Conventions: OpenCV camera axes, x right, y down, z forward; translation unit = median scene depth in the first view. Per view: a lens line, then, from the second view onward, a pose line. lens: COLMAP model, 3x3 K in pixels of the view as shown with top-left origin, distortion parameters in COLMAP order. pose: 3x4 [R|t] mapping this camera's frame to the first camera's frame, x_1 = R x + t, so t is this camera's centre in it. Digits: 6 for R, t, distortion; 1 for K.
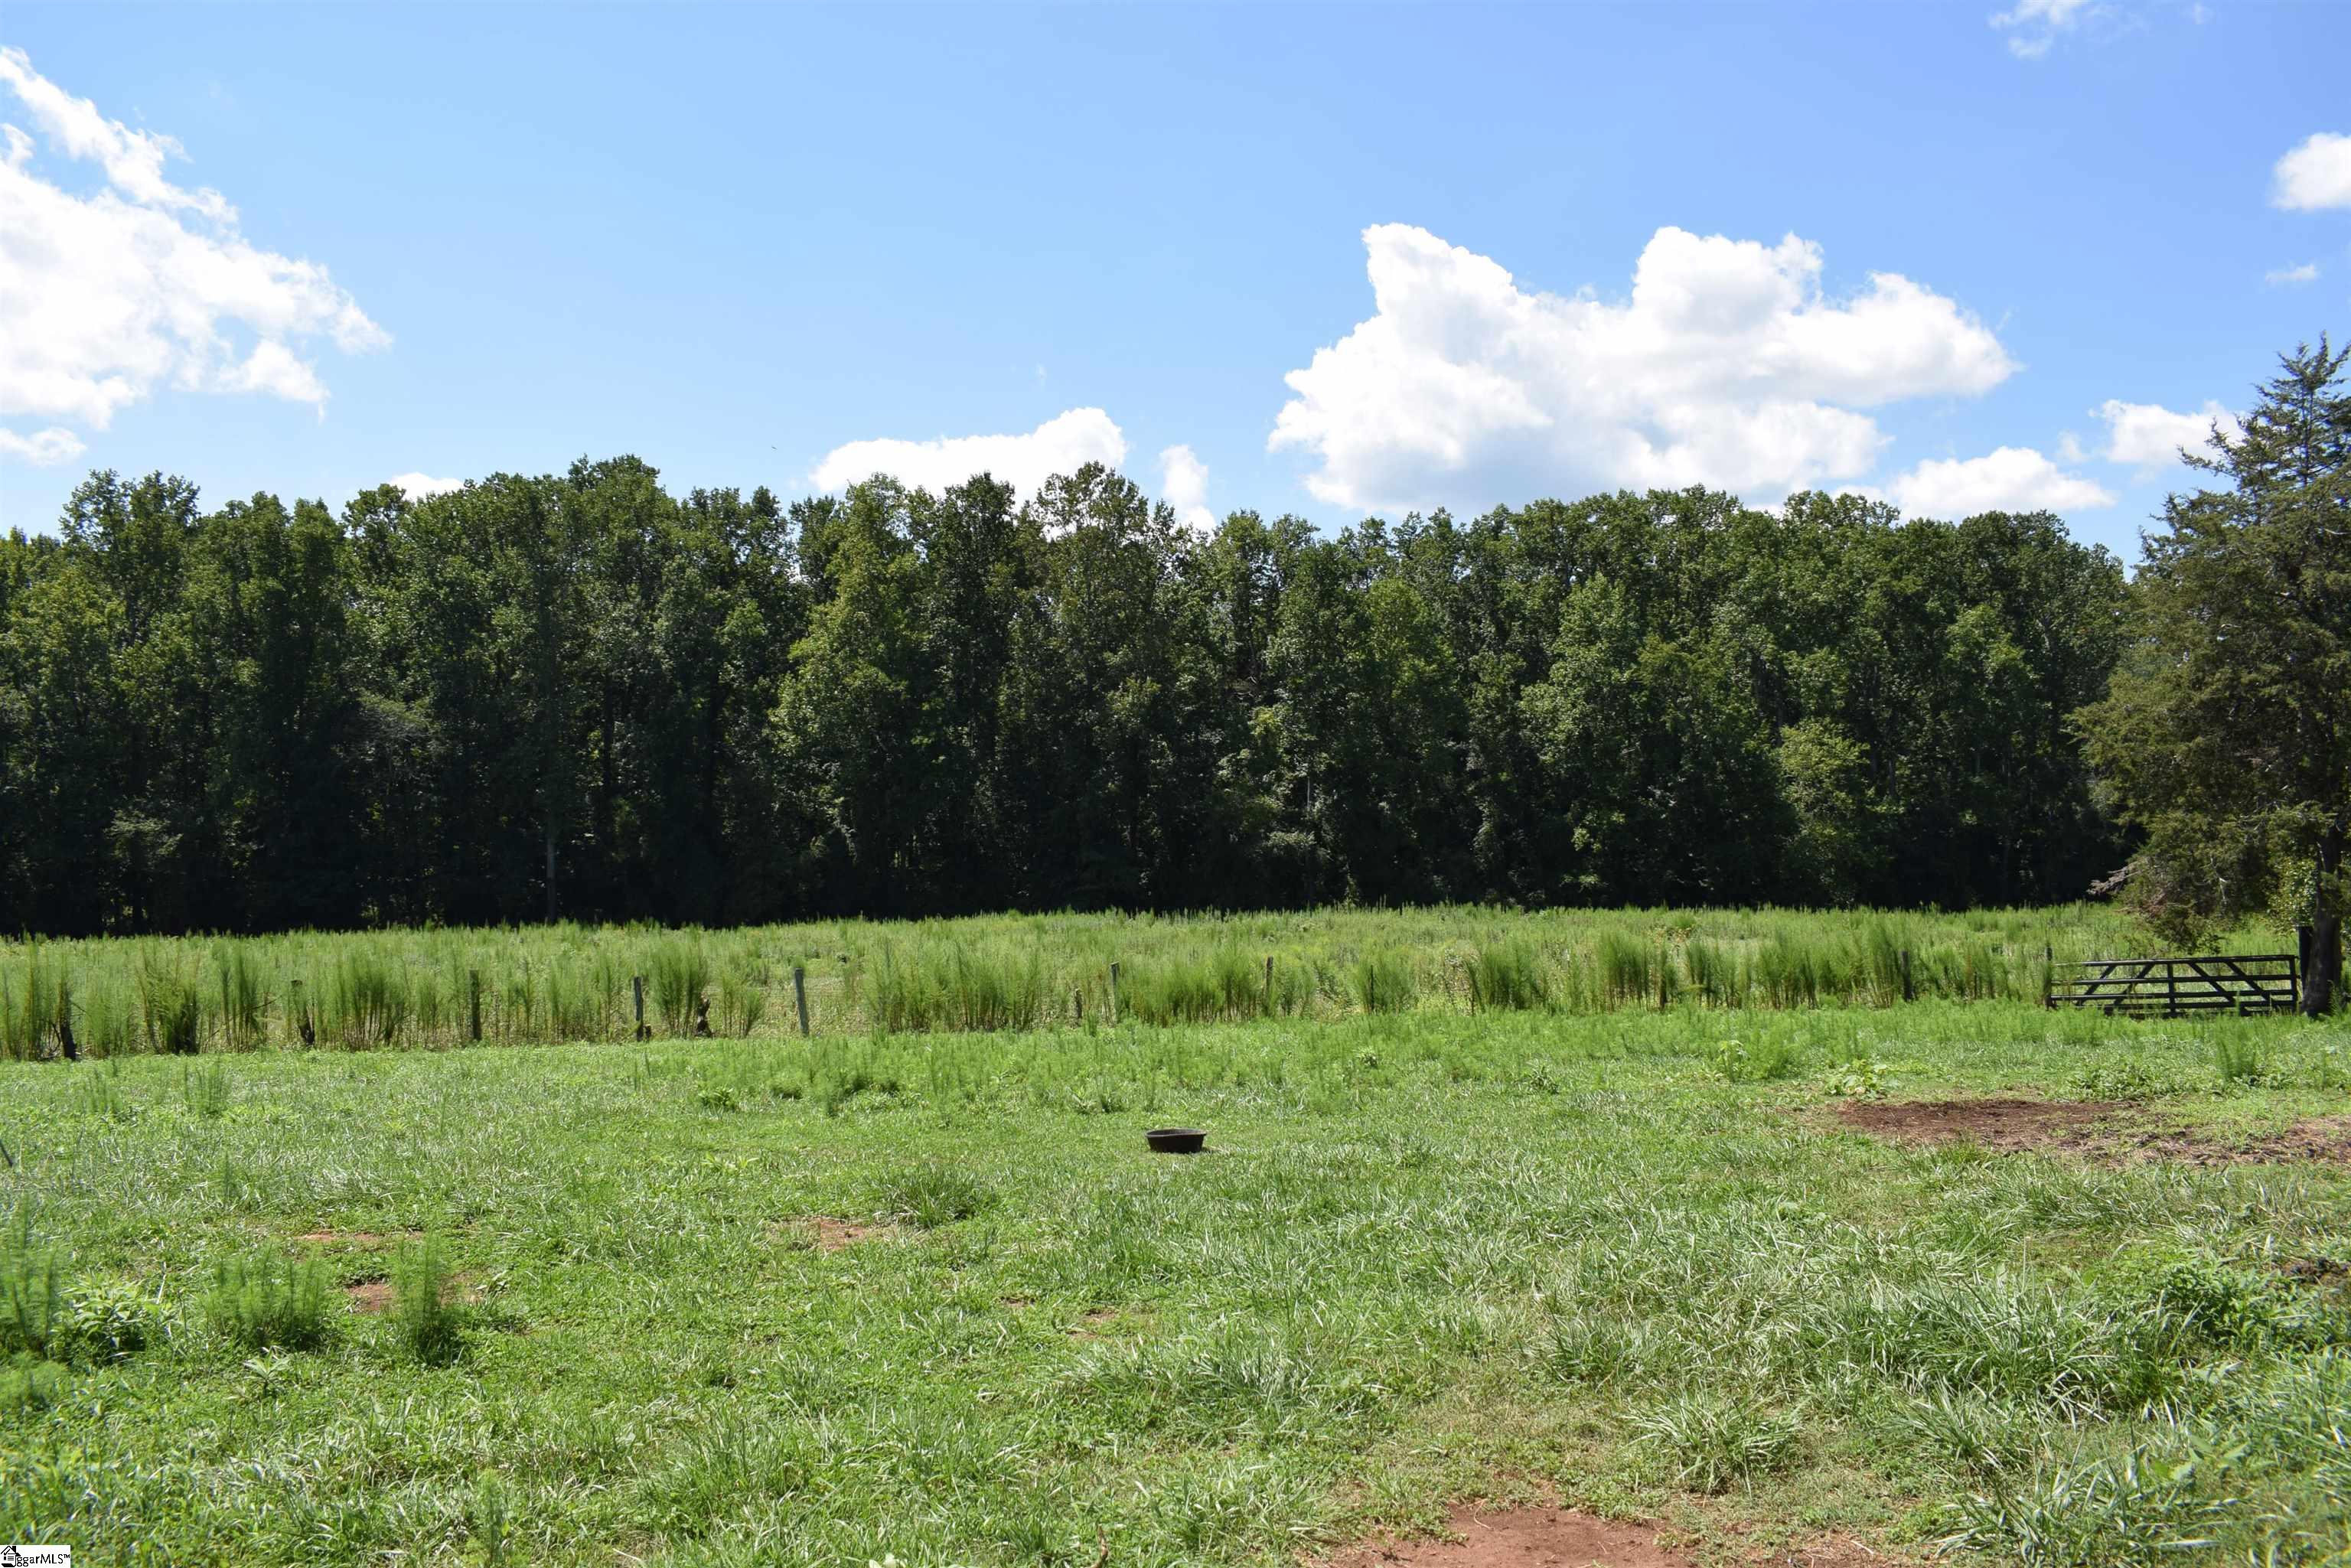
lens RADIAL K [[1827.1, 0, 1161.1], [0, 1827.1, 778.9], [0, 0, 1]] dist [-0.100592, 0.019788]
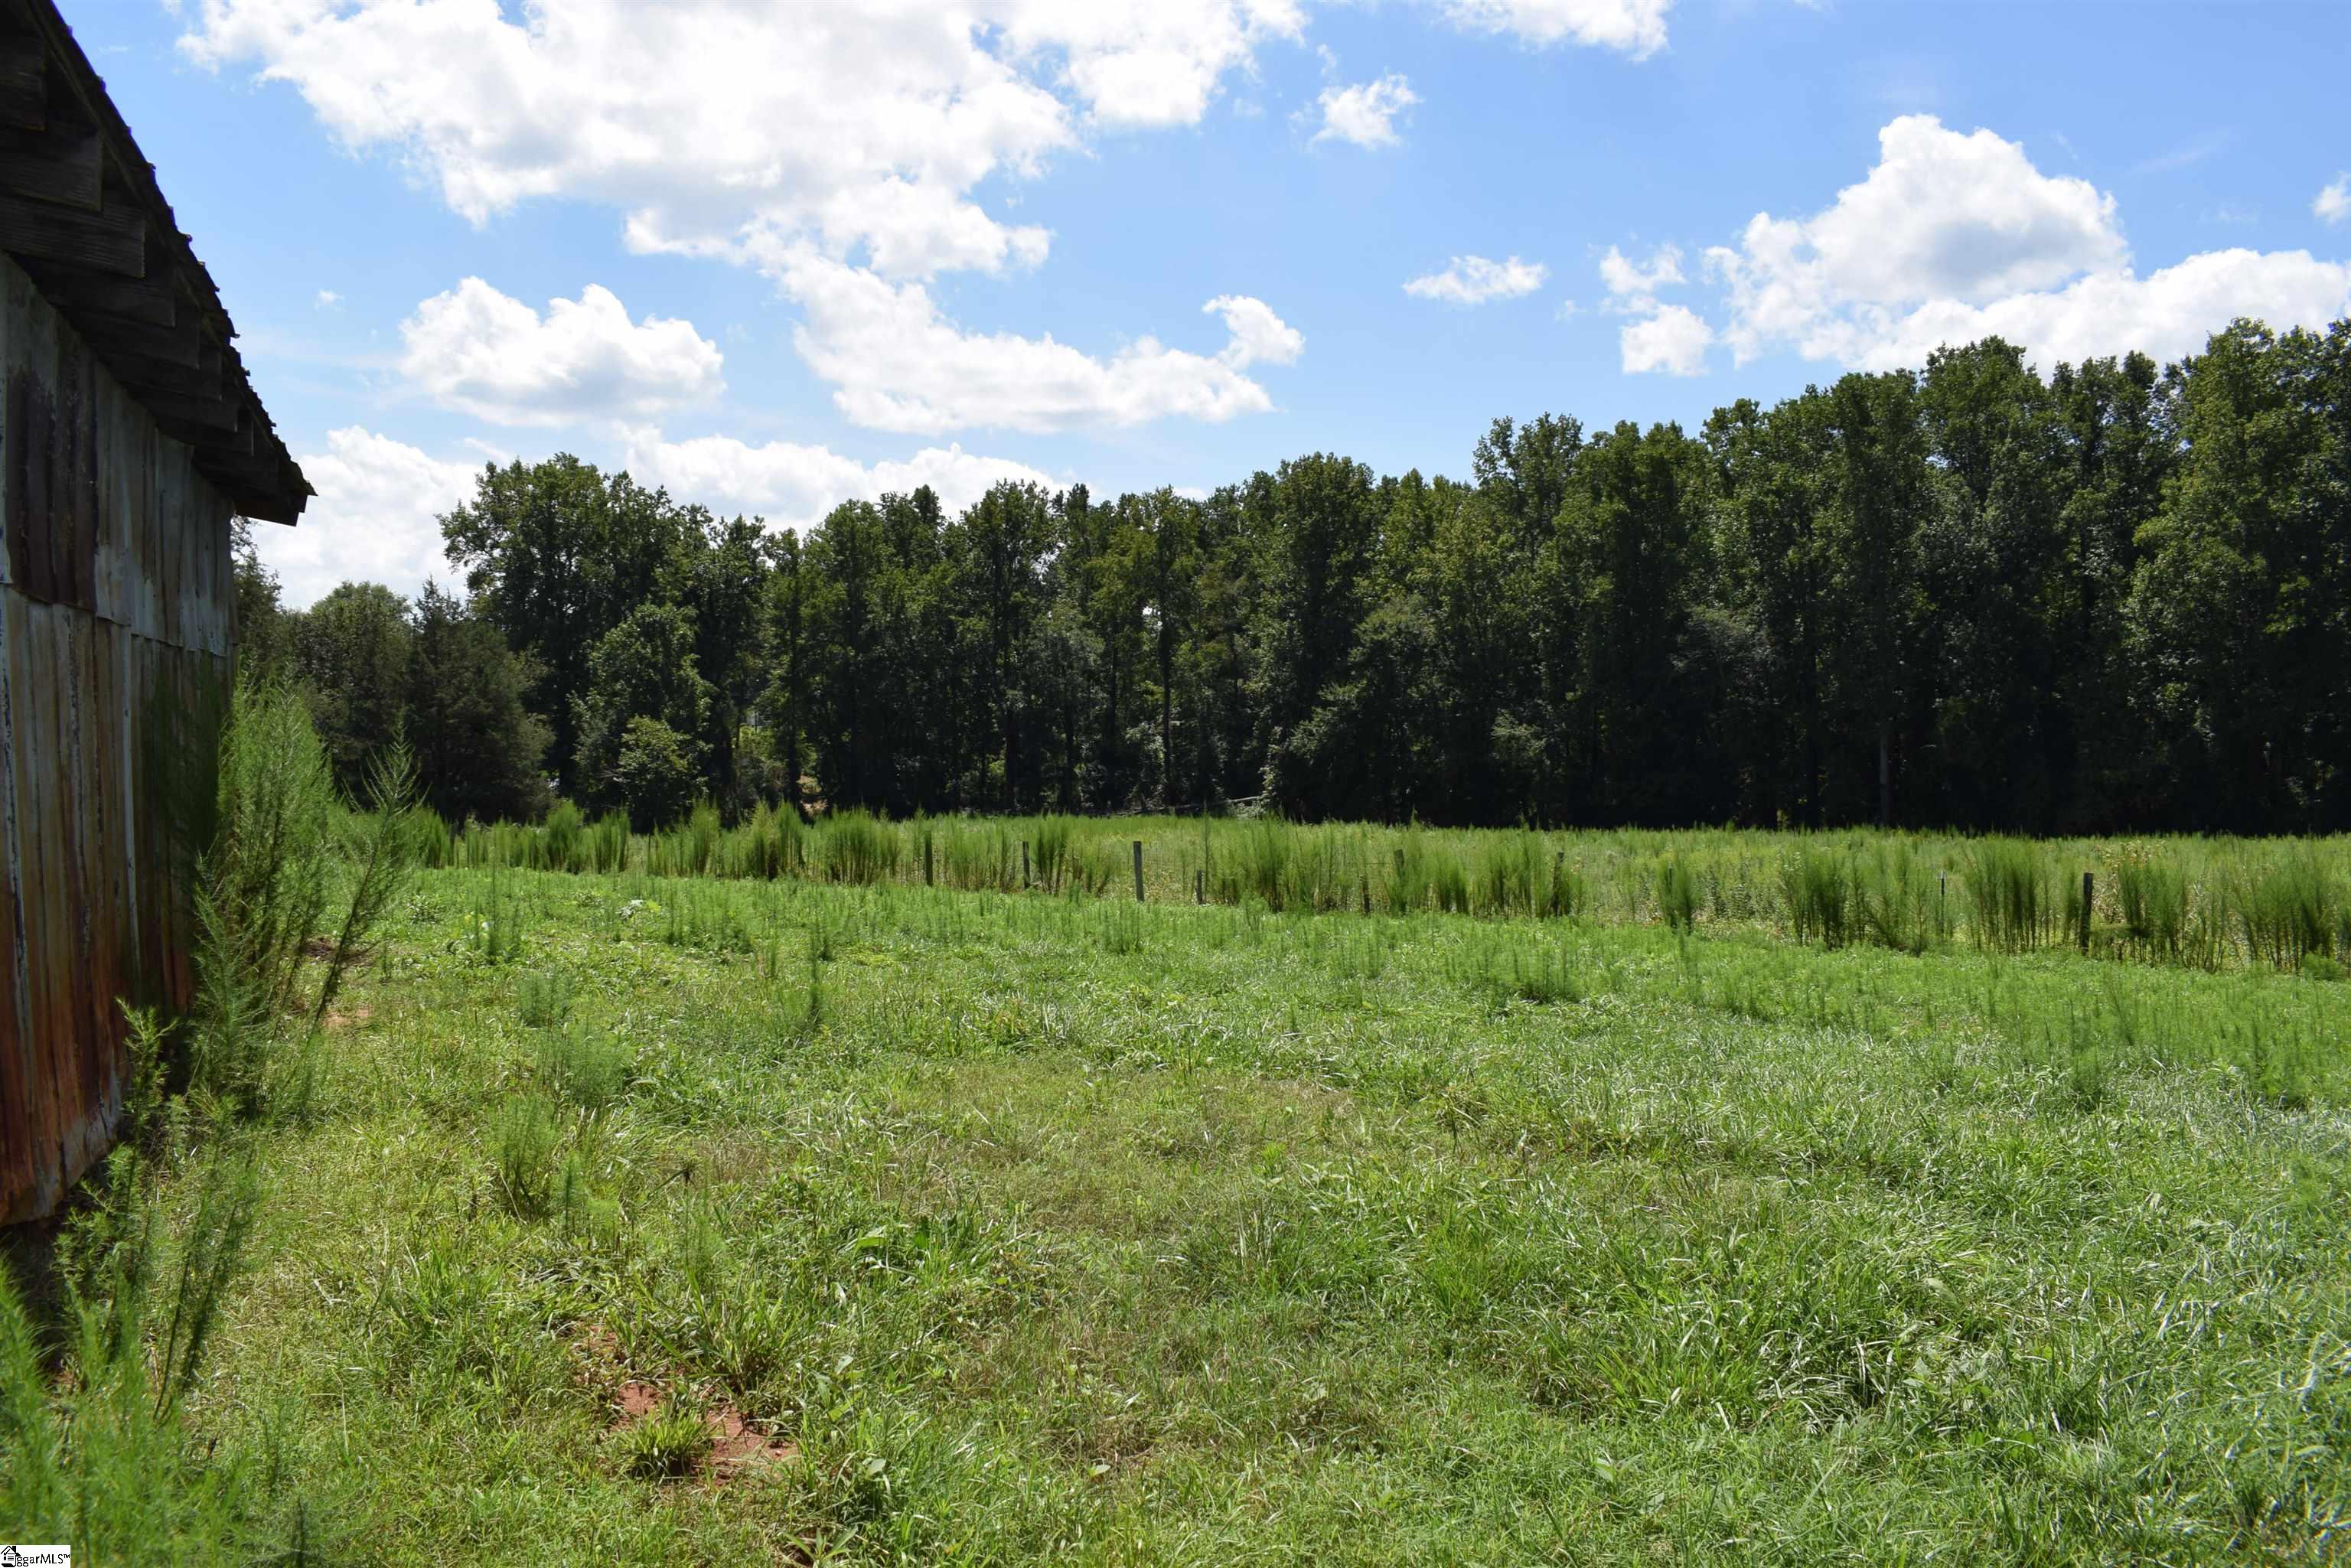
lens RADIAL K [[1827.1, 0, 1161.1], [0, 1827.1, 778.9], [0, 0, 1]] dist [-0.100592, 0.019788]
pose [[0.649385, 0.016995, -0.760270, 0.147156], [0.020439, 0.998999, 0.039789, 0.005760], [0.760185, -0.041378, 0.648388, 0.068275]]
